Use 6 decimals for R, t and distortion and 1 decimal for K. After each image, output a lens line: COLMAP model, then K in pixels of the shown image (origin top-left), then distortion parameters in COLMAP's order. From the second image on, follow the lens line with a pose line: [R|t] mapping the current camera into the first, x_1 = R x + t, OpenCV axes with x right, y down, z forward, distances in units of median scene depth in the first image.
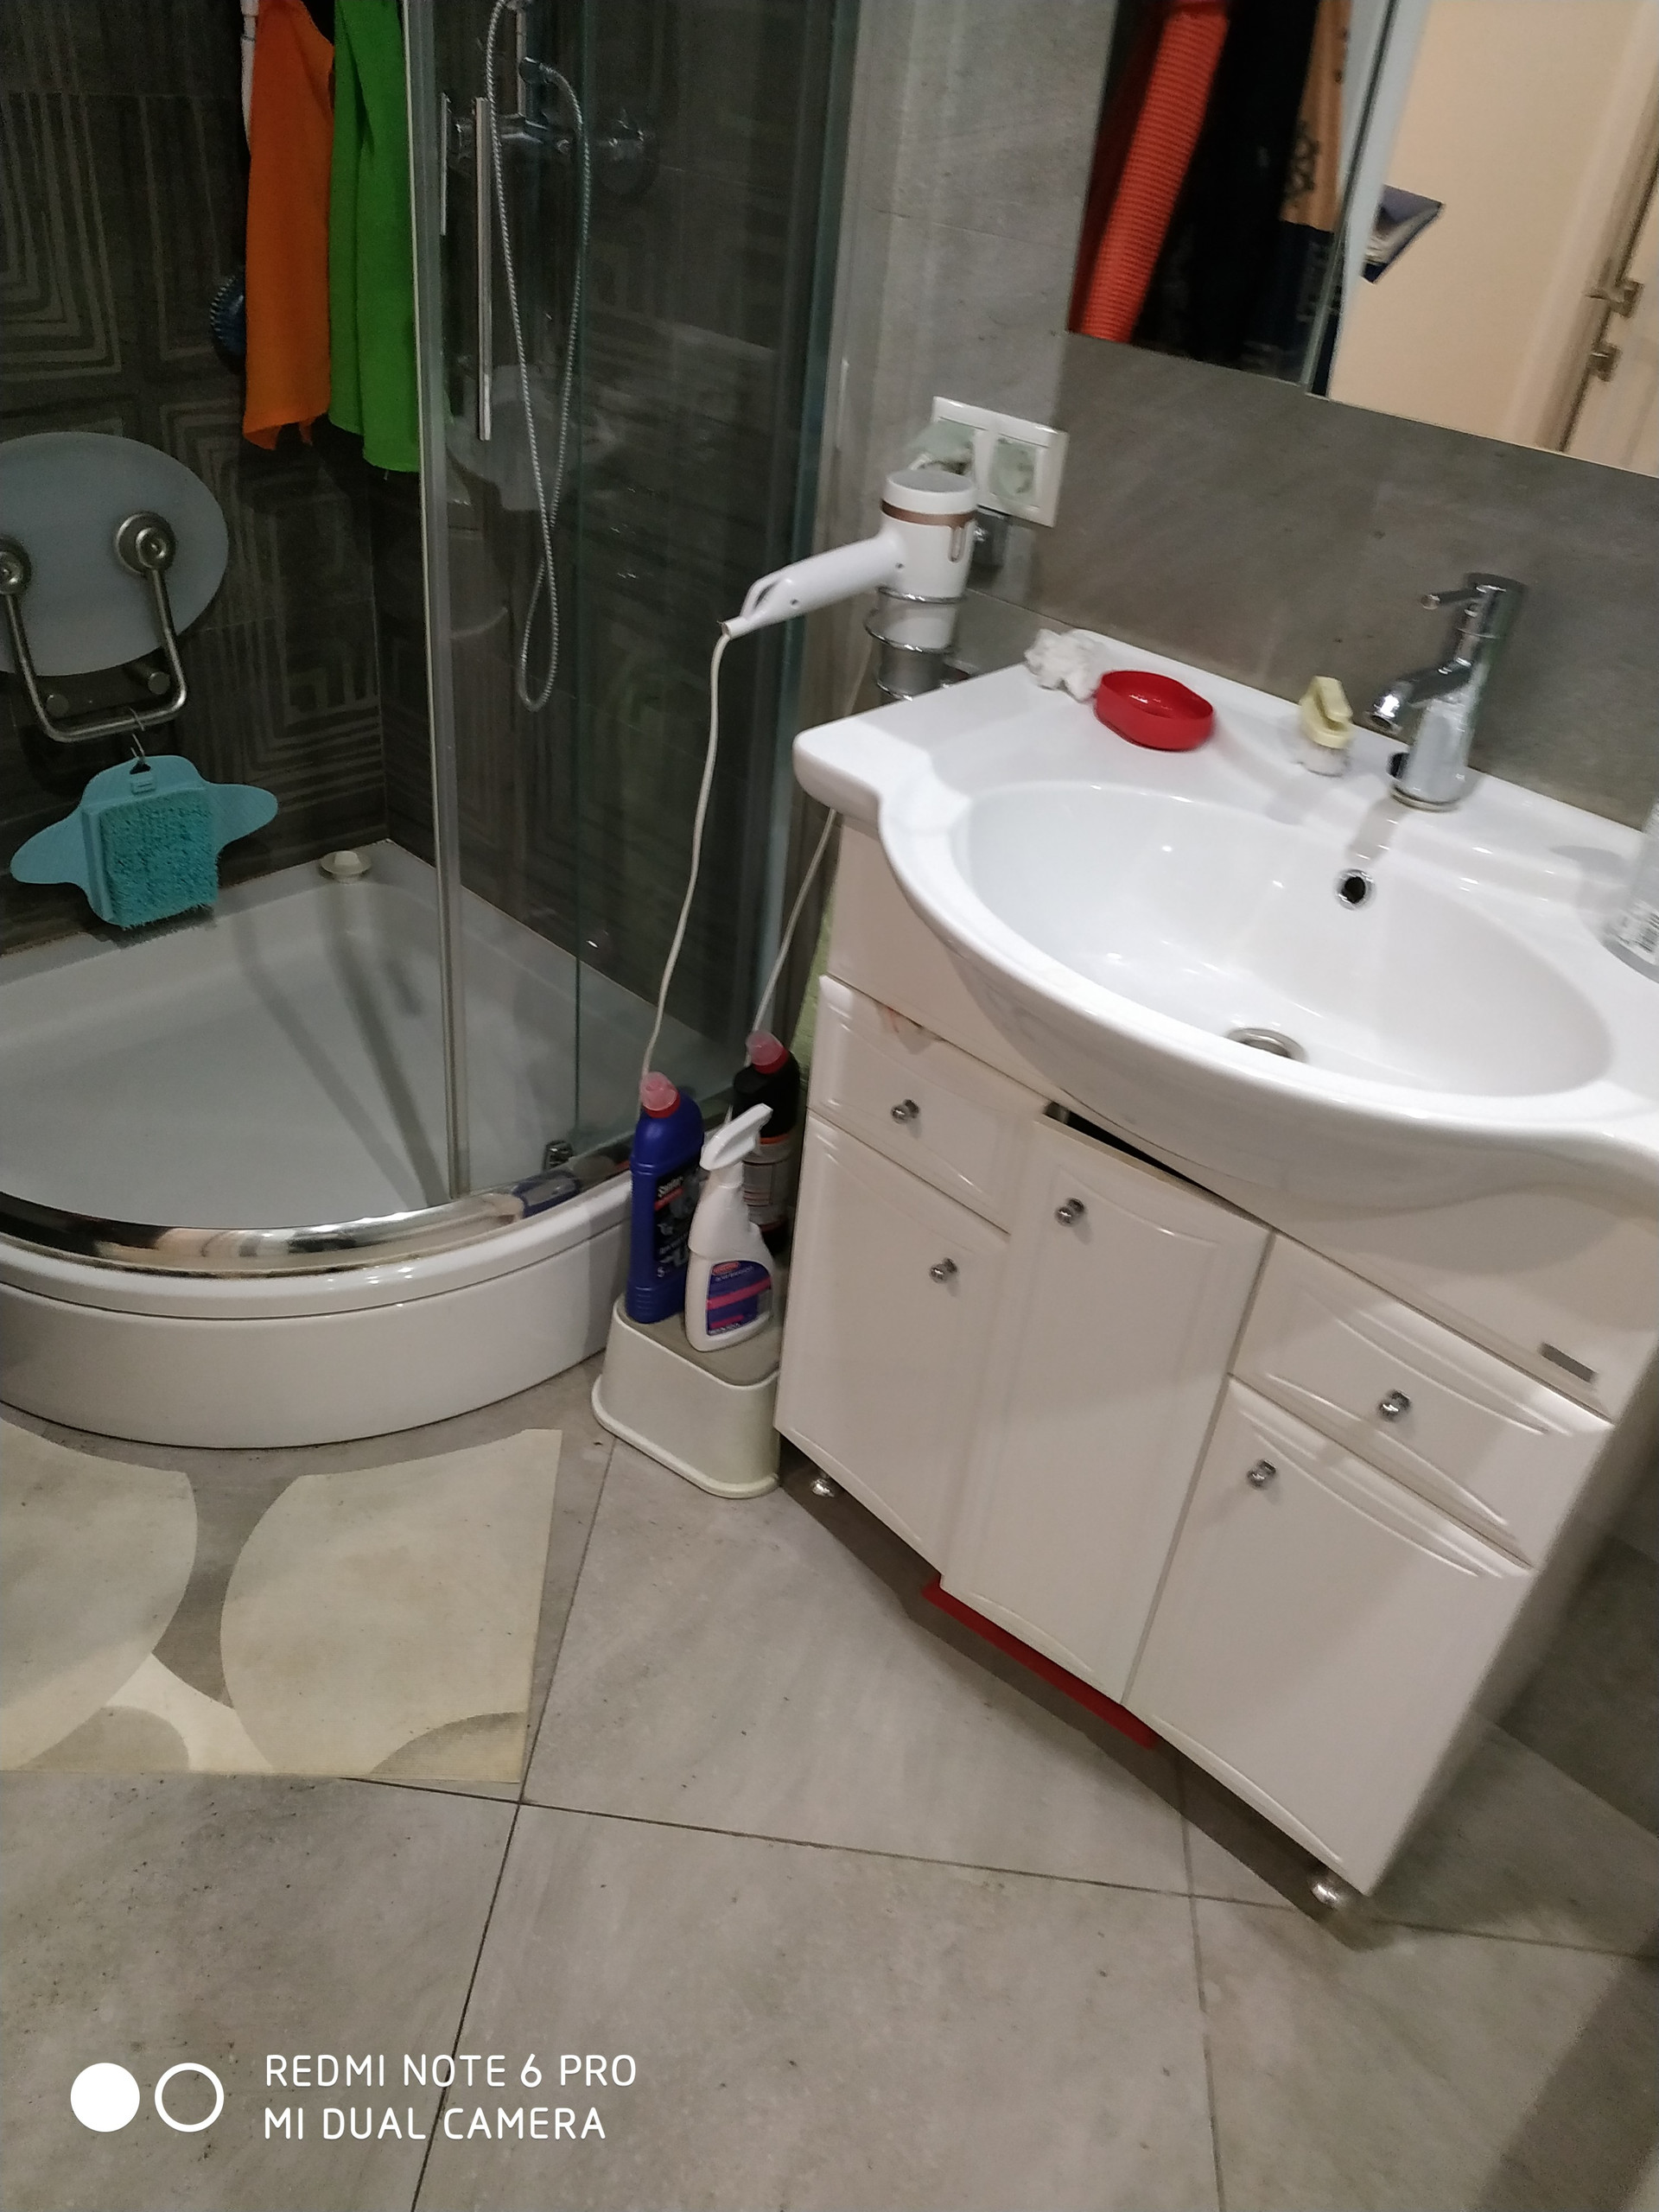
lens RADIAL K [[1649.2, 0, 834.6], [0, 1649.2, 1115.0], [0, 0, 1]] dist [-0.008785, 0.003186]
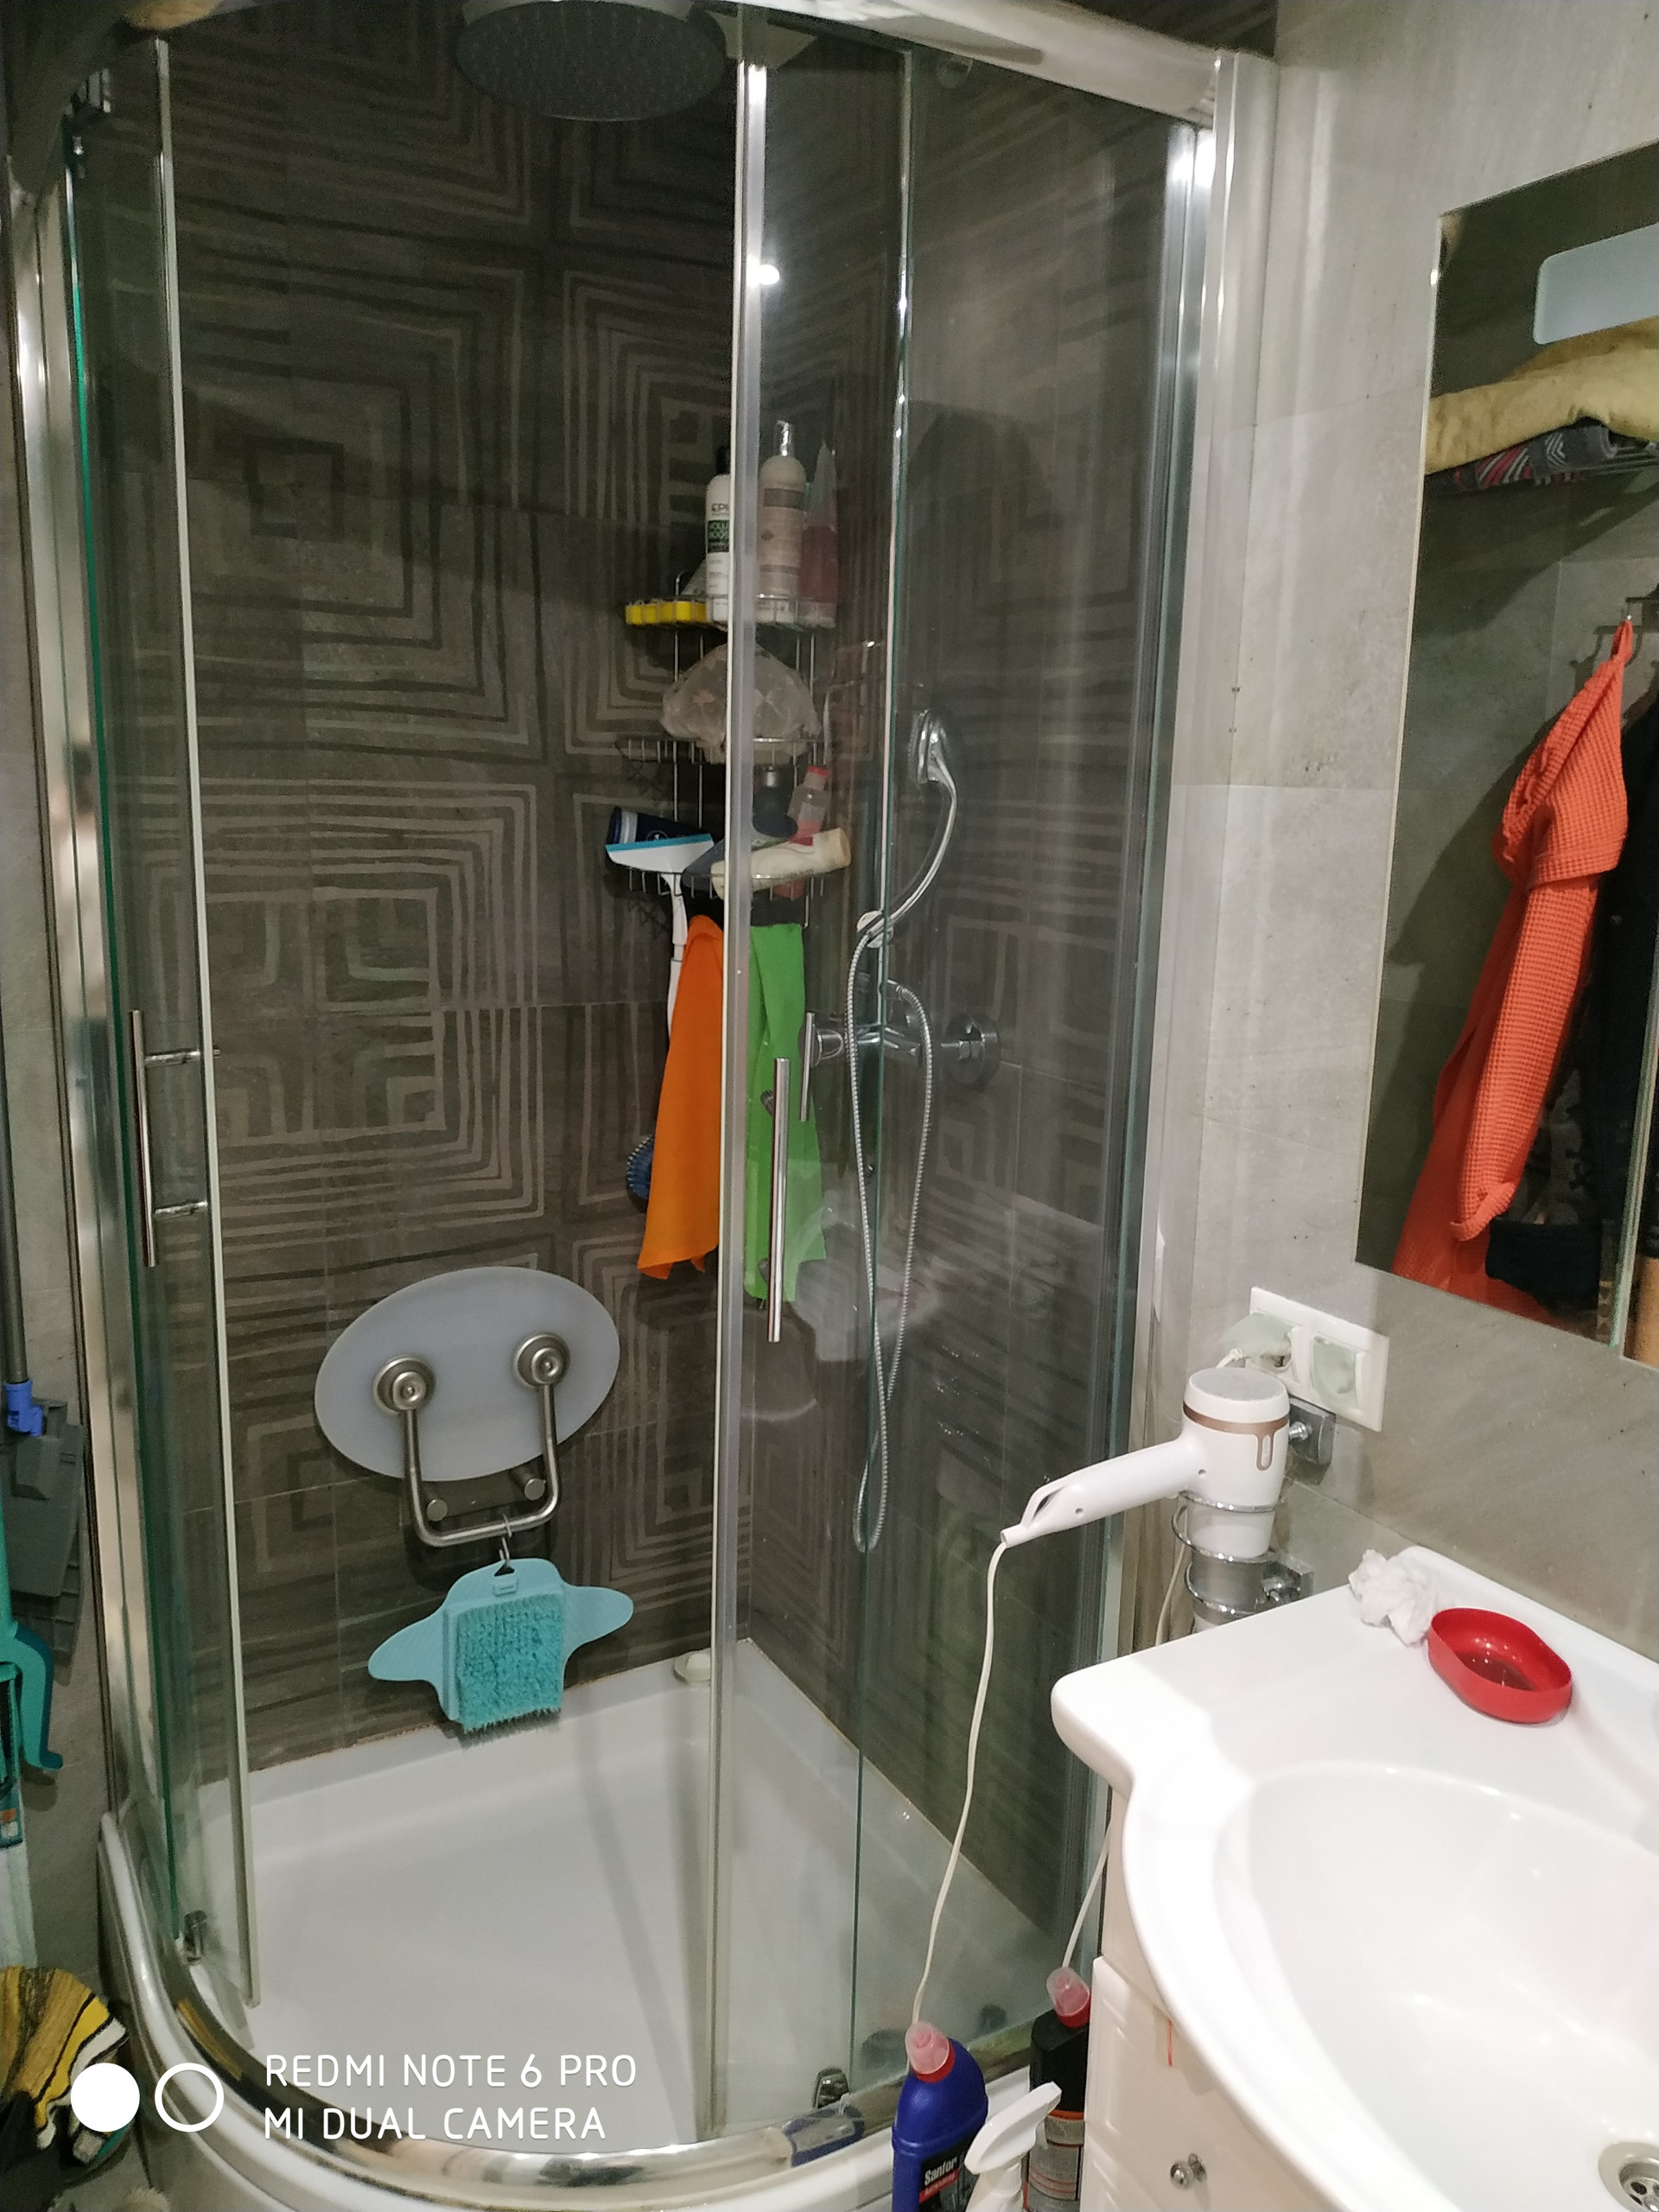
lens RADIAL K [[1649.2, 0, 826.0], [0, 1649.2, 1106.5], [0, 0, 1]] dist [-0.008785, 0.003186]
pose [[0.957878, -0.014763, -0.286795, 0.091429], [-0.104466, 0.912344, -0.395873, -0.114310], [0.267500, 0.409158, 0.872372, 0.046496]]
